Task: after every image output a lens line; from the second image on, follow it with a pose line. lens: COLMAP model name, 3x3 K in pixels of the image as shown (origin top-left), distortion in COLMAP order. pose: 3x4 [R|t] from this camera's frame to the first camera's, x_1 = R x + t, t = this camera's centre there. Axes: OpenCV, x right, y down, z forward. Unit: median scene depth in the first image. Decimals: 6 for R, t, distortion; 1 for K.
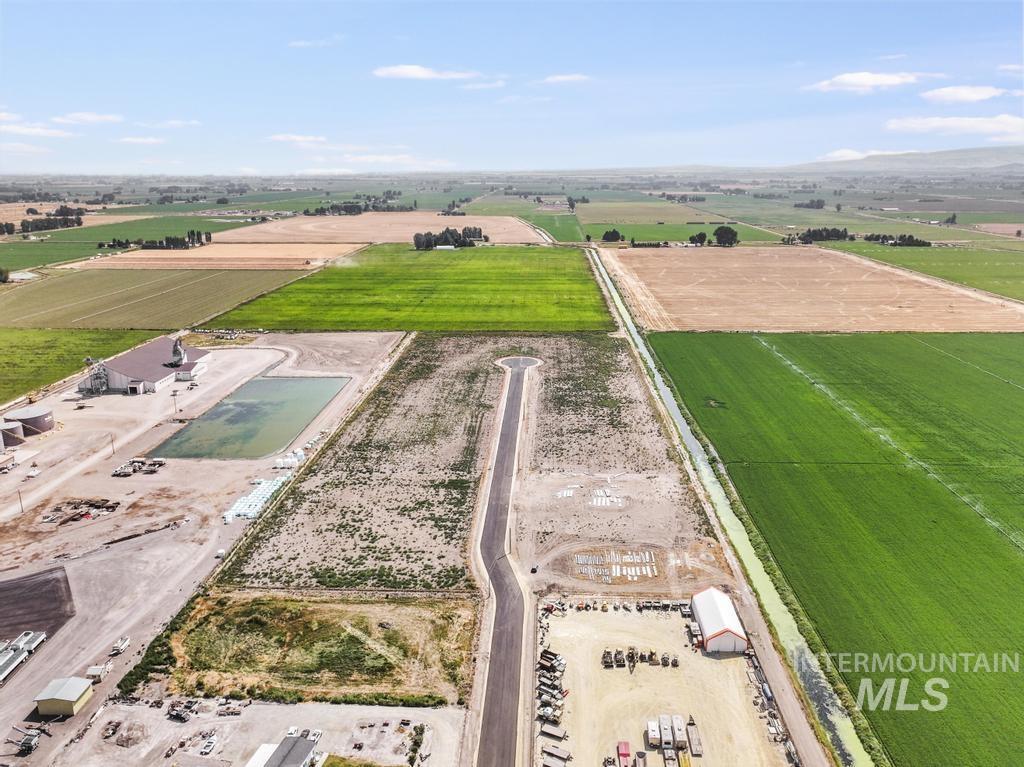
lens RADIAL K [[755.8, 0, 516.7], [0, 755.8, 384.5], [0, 0, 1]] dist [0.006919, 0.002759]
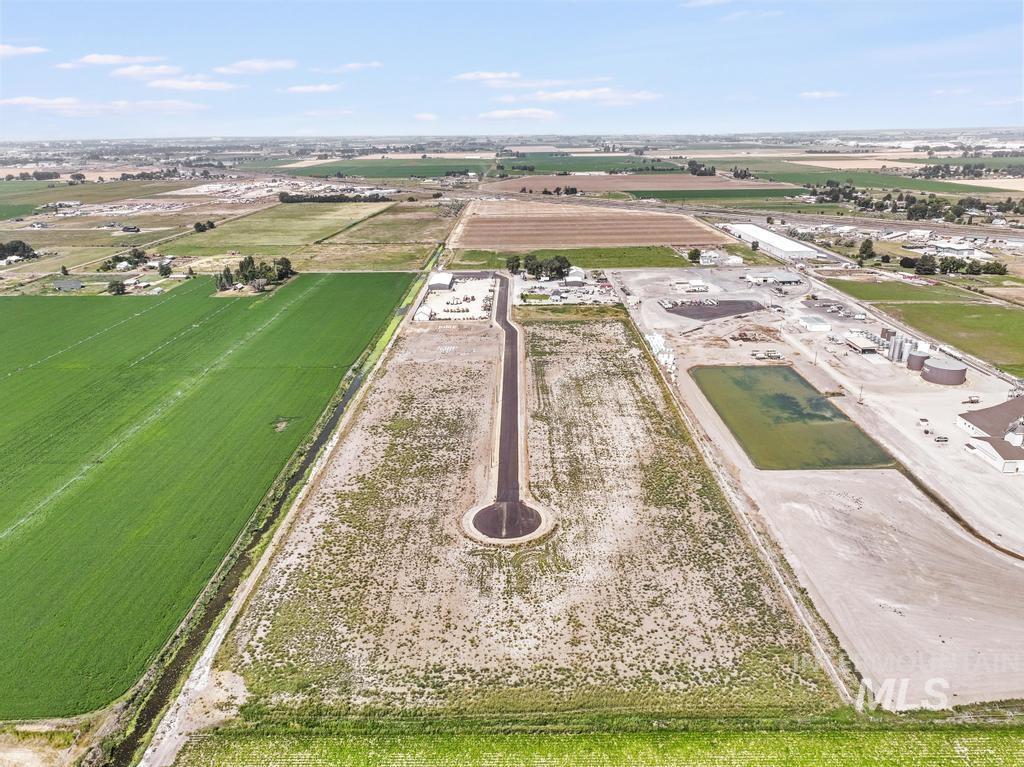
lens RADIAL K [[705.7, 0, 515.2], [0, 705.7, 412.3], [0, 0, 1]] dist [0.006066, 0.003542]
pose [[-0.999093, 0.029523, -0.030682, 0.016185], [0.004393, 0.788208, 0.615394, -0.576295], [0.042351, 0.614701, -0.787623, 1.935561]]
